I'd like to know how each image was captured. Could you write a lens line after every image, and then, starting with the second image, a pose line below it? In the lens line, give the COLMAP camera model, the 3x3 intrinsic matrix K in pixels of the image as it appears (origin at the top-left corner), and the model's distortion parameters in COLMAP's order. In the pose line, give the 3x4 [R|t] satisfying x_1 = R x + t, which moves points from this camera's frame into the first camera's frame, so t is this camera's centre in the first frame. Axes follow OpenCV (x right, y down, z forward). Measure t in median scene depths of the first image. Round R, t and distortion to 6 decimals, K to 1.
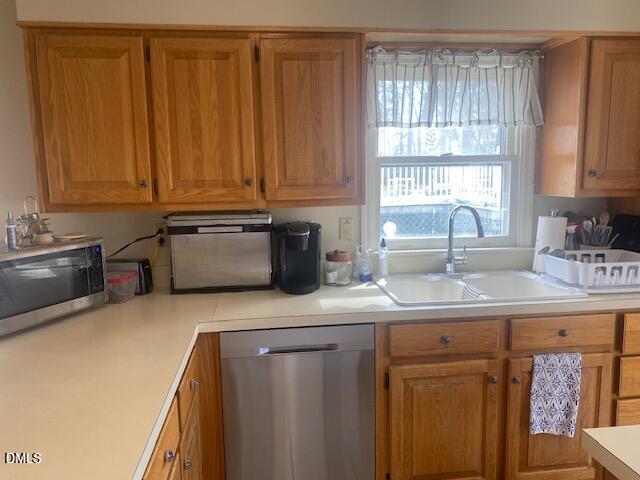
lens RADIAL K [[492.4, 0, 314.8], [0, 492.4, 238.1], [0, 0, 1]] dist [0.051144, -0.068939]
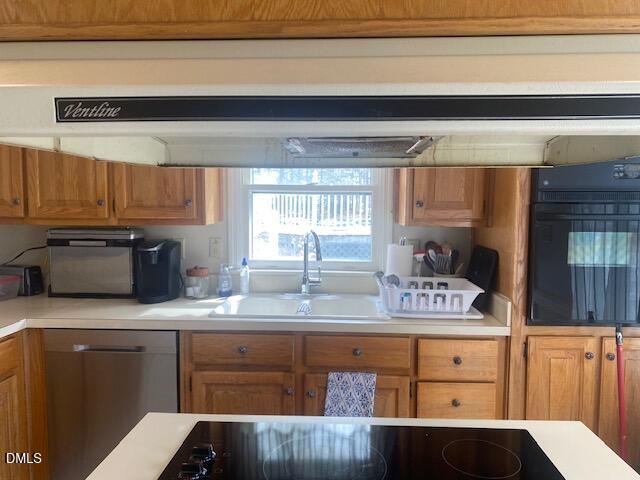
lens RADIAL K [[492.4, 0, 314.8], [0, 492.4, 238.1], [0, 0, 1]] dist [0.051144, -0.068939]
pose [[0.985211, 0.037858, -0.167111, 0.545414], [-0.046965, 0.997599, -0.050888, 0.005457], [0.164784, 0.057984, 0.984624, -0.058910]]
